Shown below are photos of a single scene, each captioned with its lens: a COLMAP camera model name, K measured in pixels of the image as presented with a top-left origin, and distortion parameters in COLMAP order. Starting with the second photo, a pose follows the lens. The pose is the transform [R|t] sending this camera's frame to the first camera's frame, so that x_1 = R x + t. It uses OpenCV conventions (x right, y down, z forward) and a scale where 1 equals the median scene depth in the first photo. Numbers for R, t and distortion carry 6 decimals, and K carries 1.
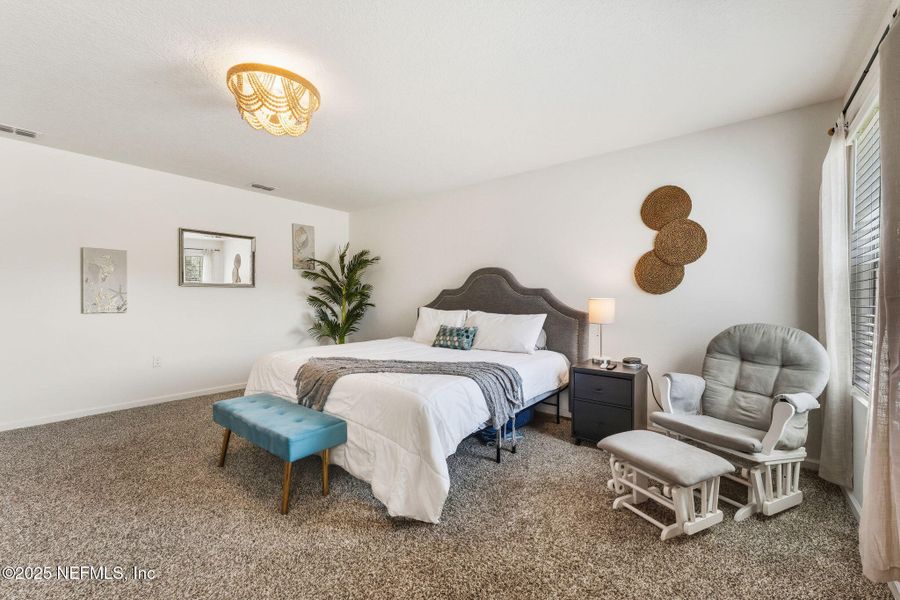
lens RADIAL K [[367.6, 0, 450.5], [0, 367.6, 297.2], [0, 0, 1]] dist [-0.004147, -0.000567]
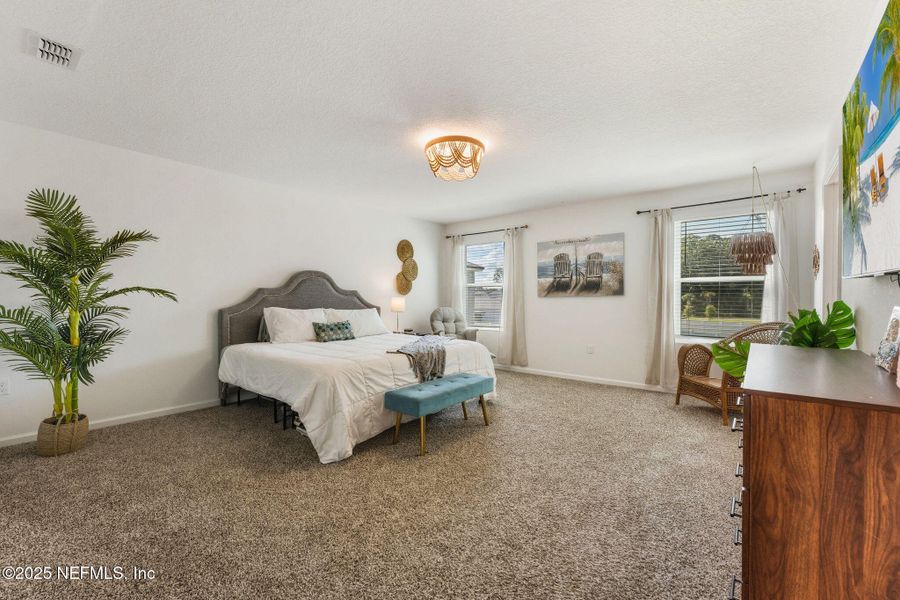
lens RADIAL K [[367.6, 0, 450.5], [0, 367.6, 297.2], [0, 0, 1]] dist [-0.004147, -0.000567]
pose [[0.020201, -0.001311, 0.999795, -1.335603], [-0.004139, 0.999990, 0.001394, -0.002556], [-0.999787, -0.004167, 0.020195, 0.708003]]
